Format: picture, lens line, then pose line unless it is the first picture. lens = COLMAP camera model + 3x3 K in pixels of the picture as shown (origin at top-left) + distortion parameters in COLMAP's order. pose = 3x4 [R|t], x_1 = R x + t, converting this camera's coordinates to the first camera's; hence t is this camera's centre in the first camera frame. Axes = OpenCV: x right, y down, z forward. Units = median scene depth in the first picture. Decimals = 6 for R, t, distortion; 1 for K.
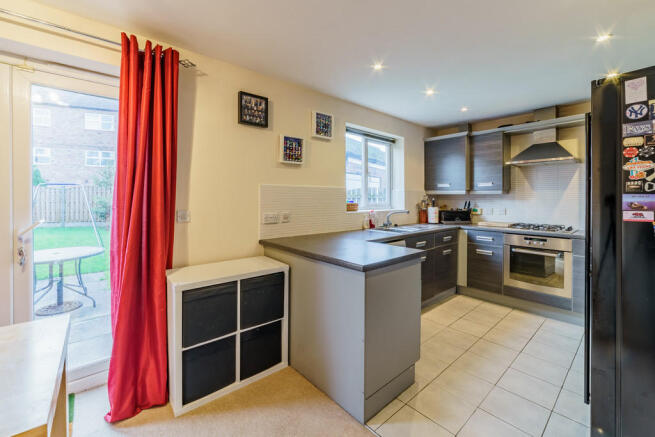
lens RADIAL K [[274.7, 0, 312.0], [0, 274.7, 198.5], [0, 0, 1]] dist [-0.000938, 0.000866]
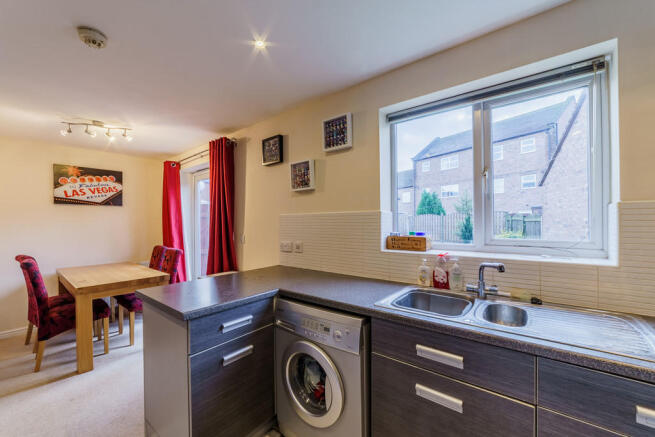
lens RADIAL K [[274.7, 0, 356.2], [0, 274.7, 221.1], [0, 0, 1]] dist [-0.000938, 0.000866]
pose [[0.220252, -0.009235, -0.975399, 0.967652], [0.003420, 0.999956, -0.008695, -0.015339], [0.975437, -0.001421, 0.220274, 1.069478]]
